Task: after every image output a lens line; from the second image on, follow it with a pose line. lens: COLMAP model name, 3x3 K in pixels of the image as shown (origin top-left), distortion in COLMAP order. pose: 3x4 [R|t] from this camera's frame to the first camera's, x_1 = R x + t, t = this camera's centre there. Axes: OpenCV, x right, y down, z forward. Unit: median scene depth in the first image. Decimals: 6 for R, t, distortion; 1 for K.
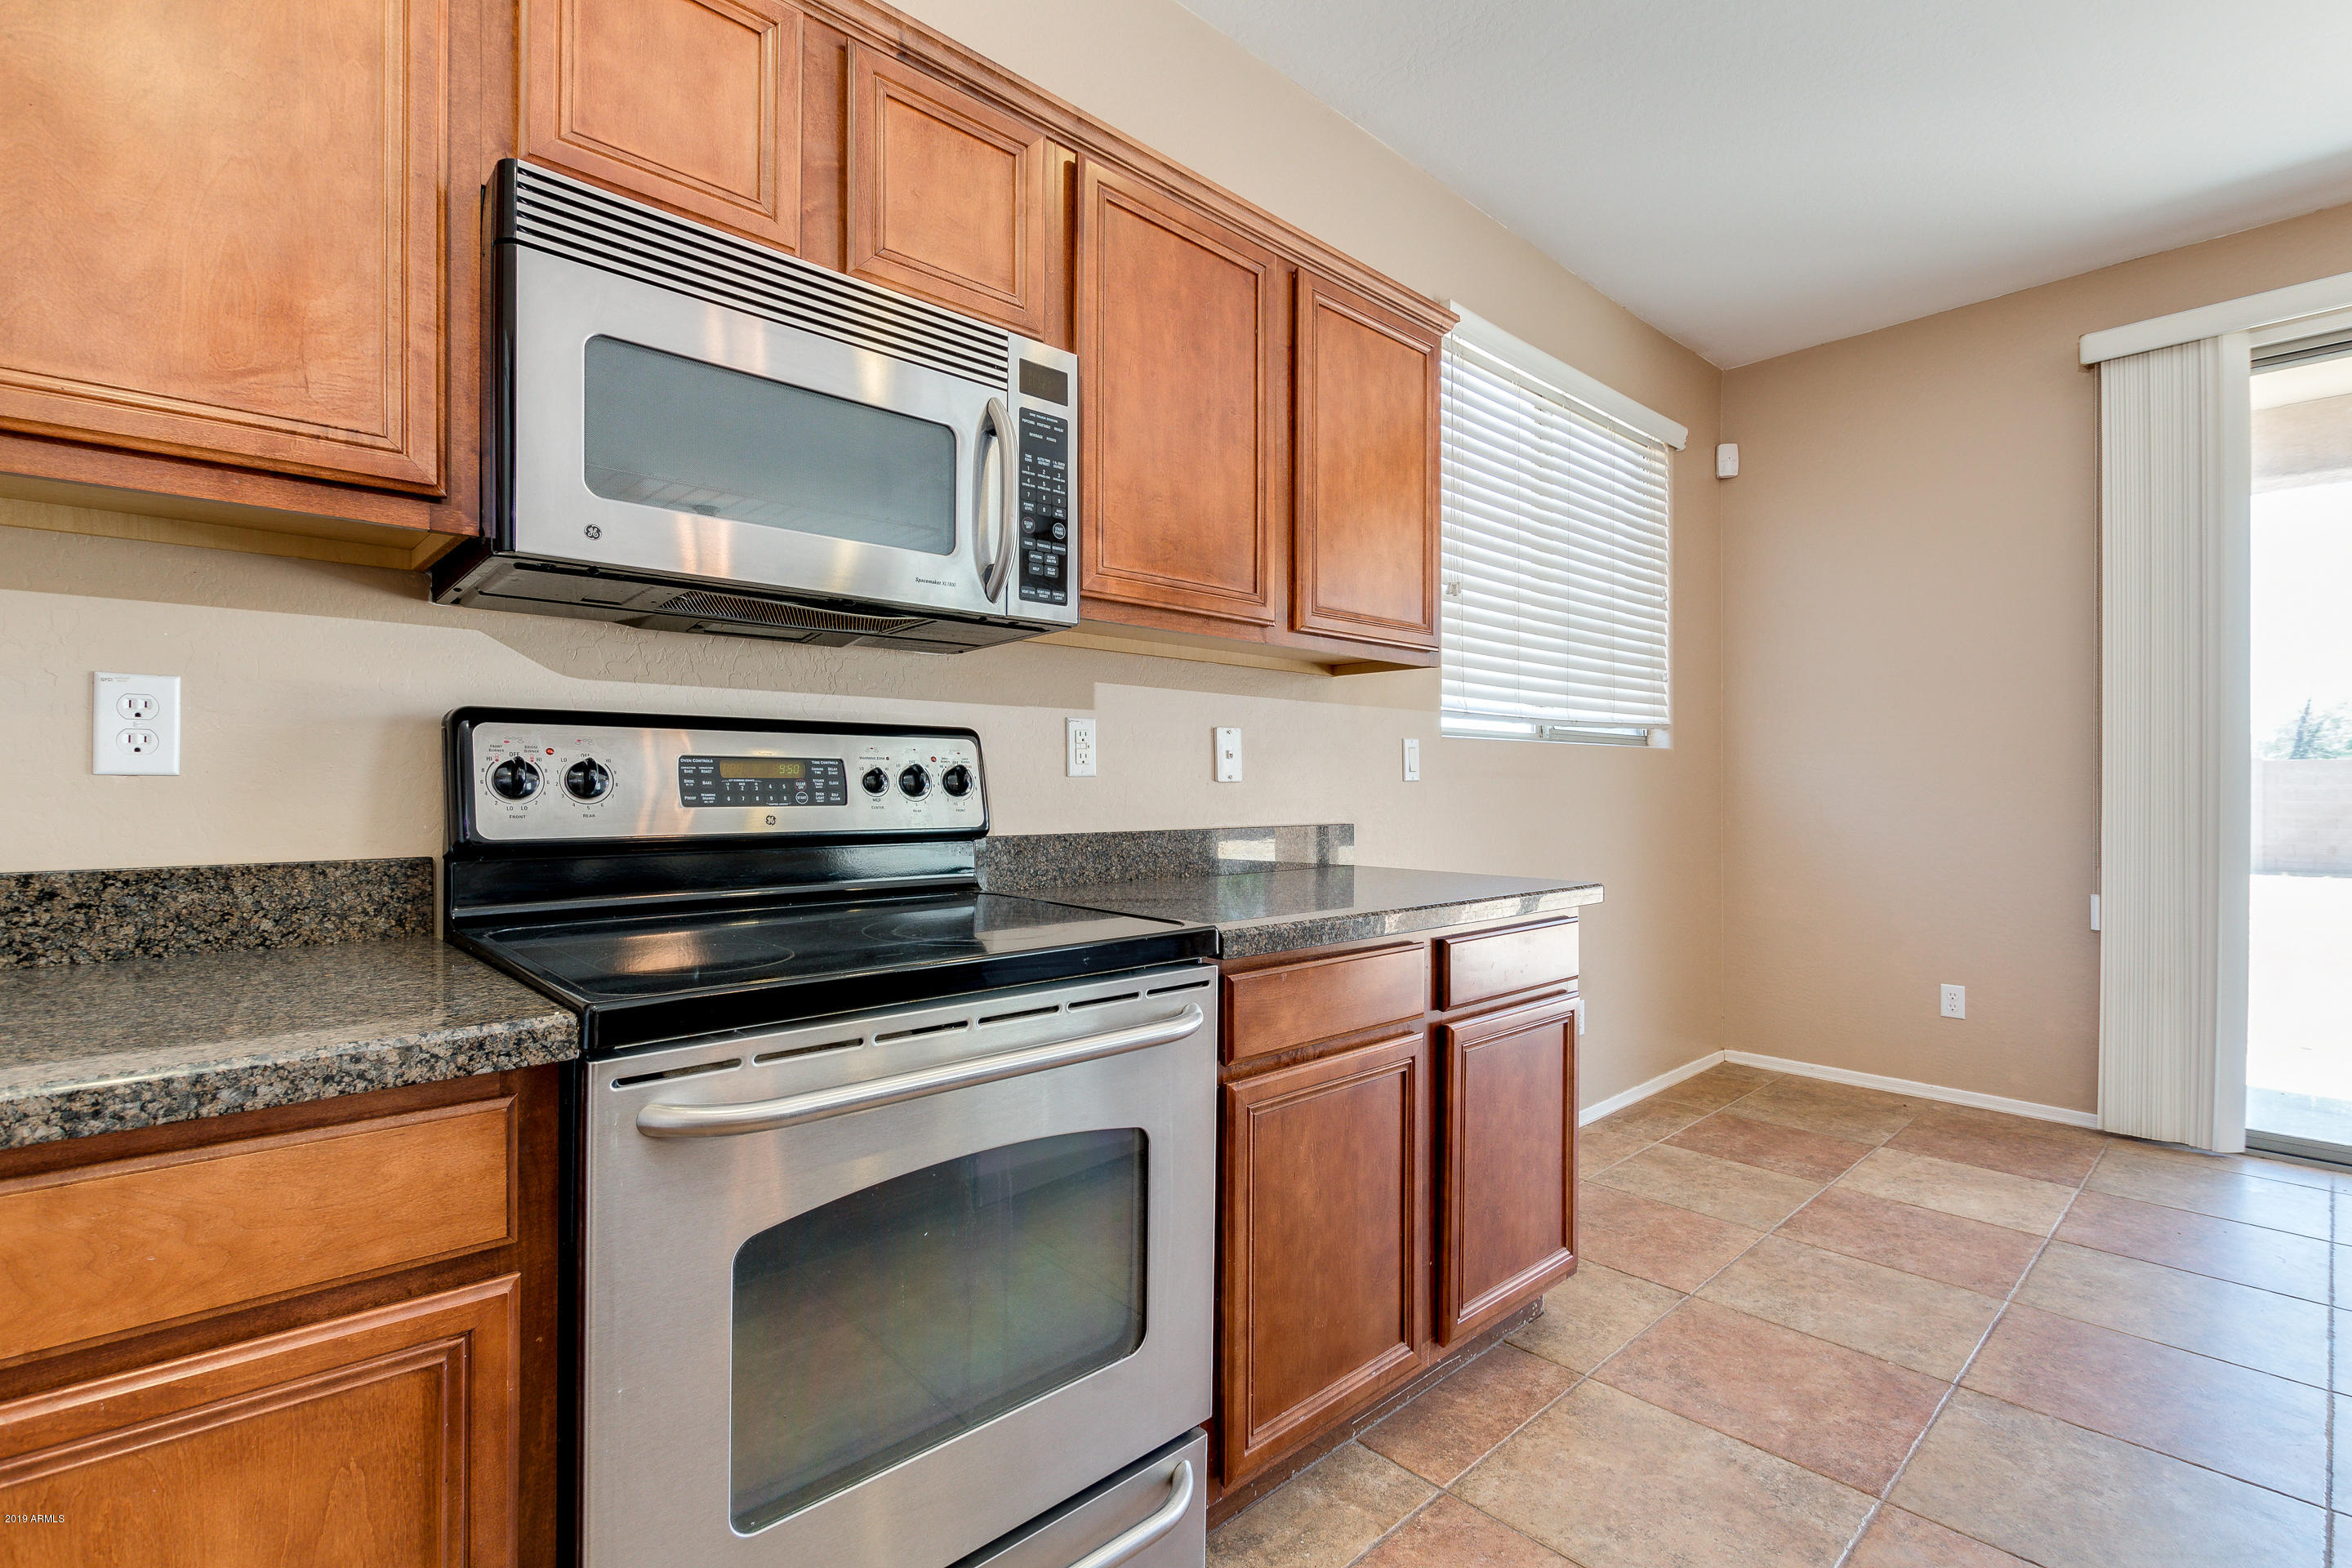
lens RADIAL K [[1069.8, 0, 1129.3], [0, 1069.8, 780.0], [0, 0, 1]] dist [0.004896, -0.003470]
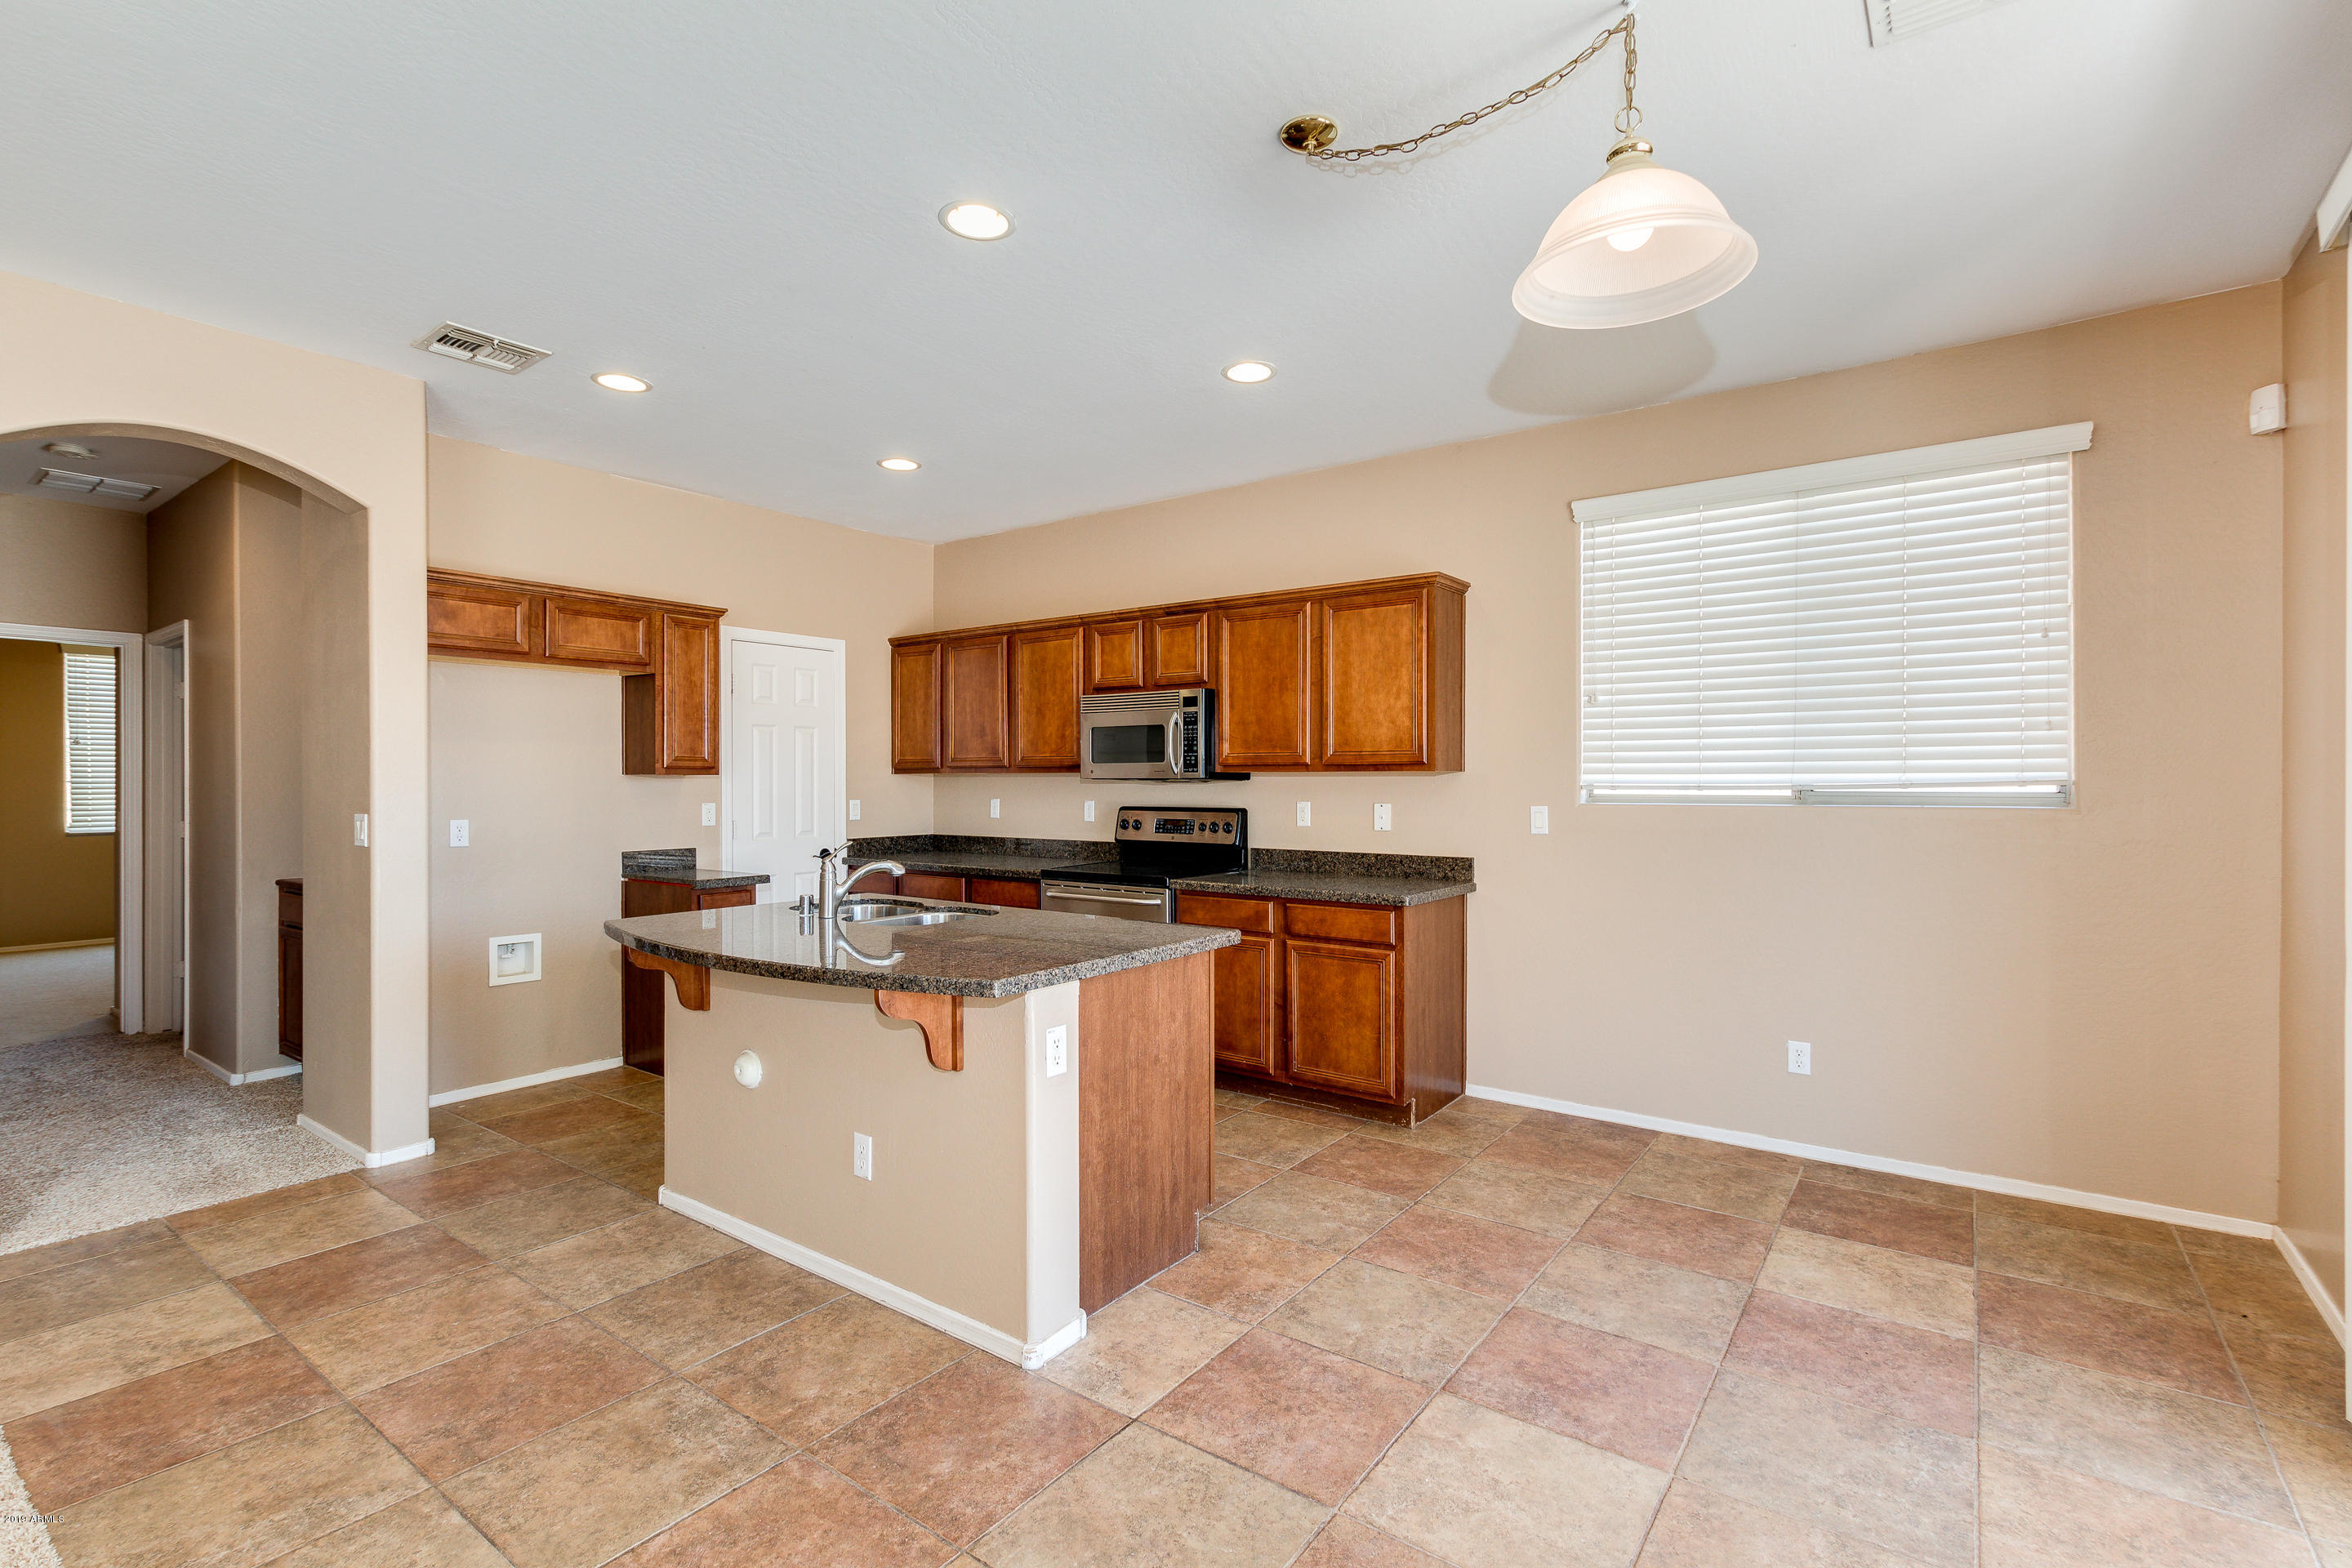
lens RADIAL K [[1069.8, 0, 1211.0], [0, 1069.8, 780.4], [0, 0, 1]] dist [0.004896, -0.003470]
pose [[0.213542, -0.000268, -0.976934, 2.884771], [0.007289, 0.999973, 0.001319, -0.142171], [0.976907, -0.007403, 0.213538, 0.381392]]
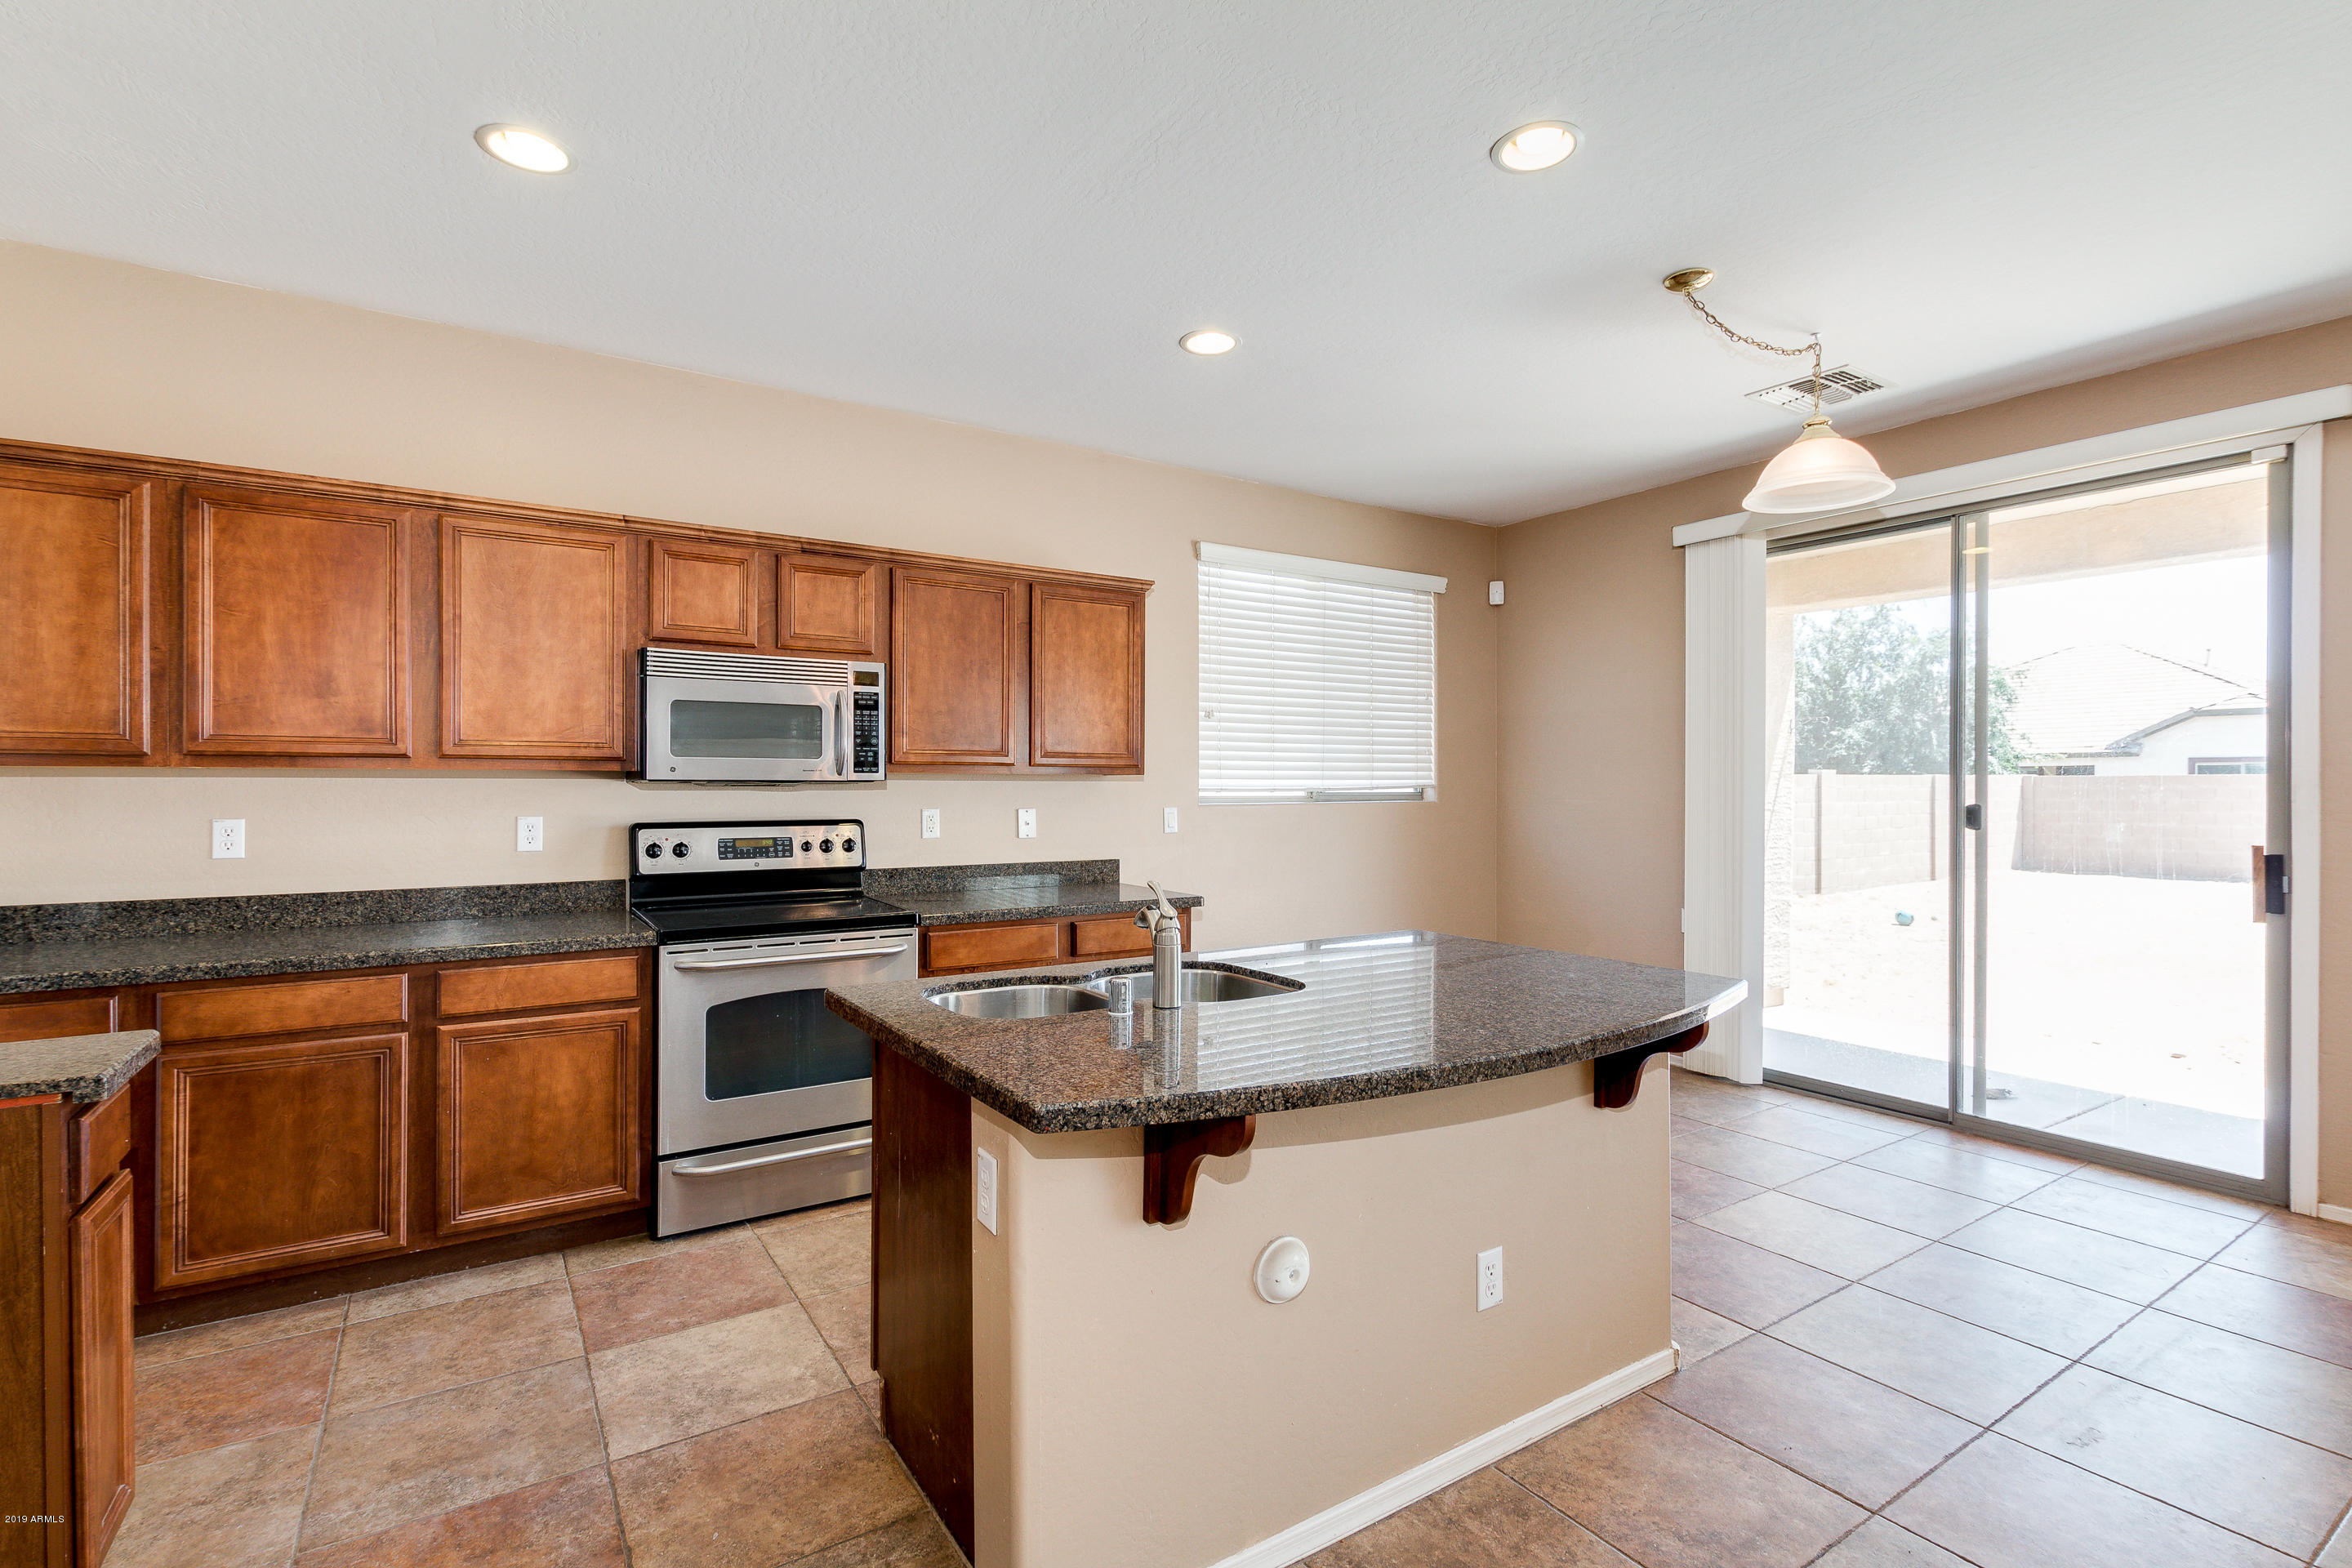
lens RADIAL K [[1069.8, 0, 1145.1], [0, 1069.8, 776.5], [0, 0, 1]] dist [0.004896, -0.003470]
pose [[0.986135, -0.000651, -0.165941, 0.879798], [0.000294, 0.999998, -0.002177, -0.147788], [0.165942, 0.002098, 0.986133, -1.164492]]
